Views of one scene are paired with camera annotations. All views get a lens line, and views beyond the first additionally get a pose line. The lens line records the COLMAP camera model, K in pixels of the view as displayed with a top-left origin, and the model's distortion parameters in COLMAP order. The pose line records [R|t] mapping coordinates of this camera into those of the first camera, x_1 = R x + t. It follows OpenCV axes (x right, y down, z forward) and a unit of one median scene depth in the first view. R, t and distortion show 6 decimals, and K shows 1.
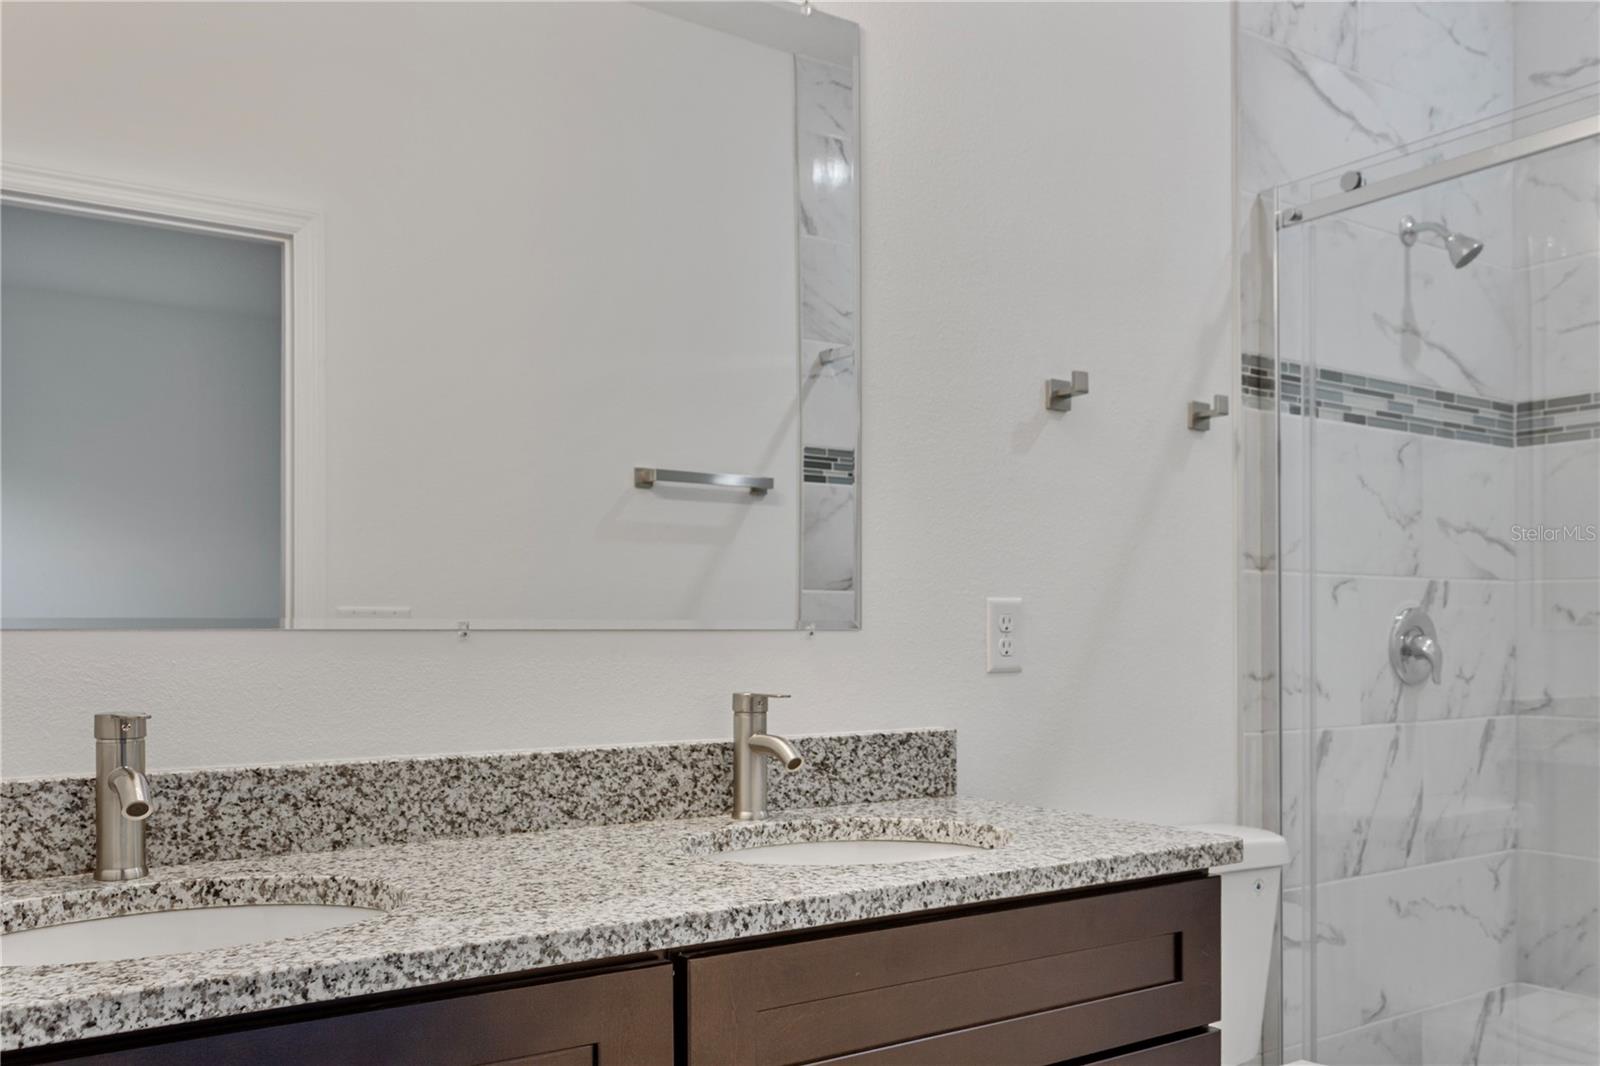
lens RADIAL K [[1299.7, 0, 802.9], [0, 1299.7, 574.2], [0, 0, 1]] dist [0.033228, -0.031199]
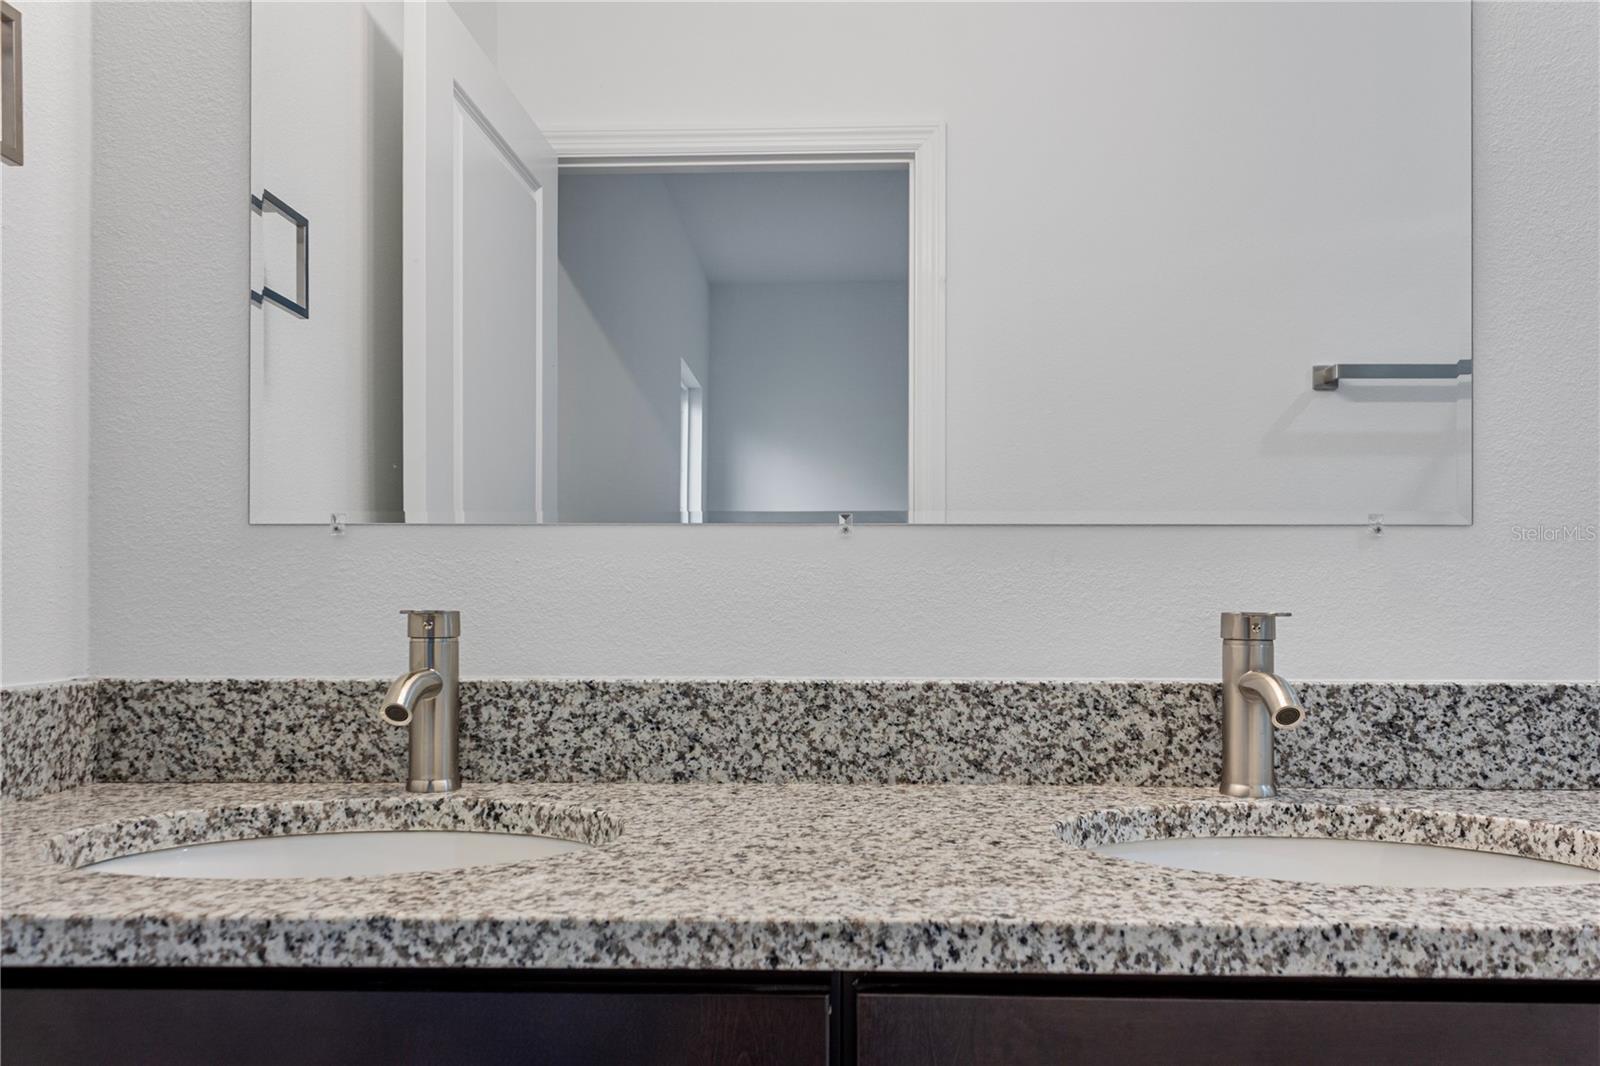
lens RADIAL K [[1299.7, 0, 802.9], [0, 1299.7, 574.2], [0, 0, 1]] dist [0.033228, -0.031199]
pose [[0.820893, -0.008202, -0.571023, 0.197898], [0.023699, 0.999525, 0.019713, 0.065452], [0.570590, -0.029715, 0.820697, 0.380802]]
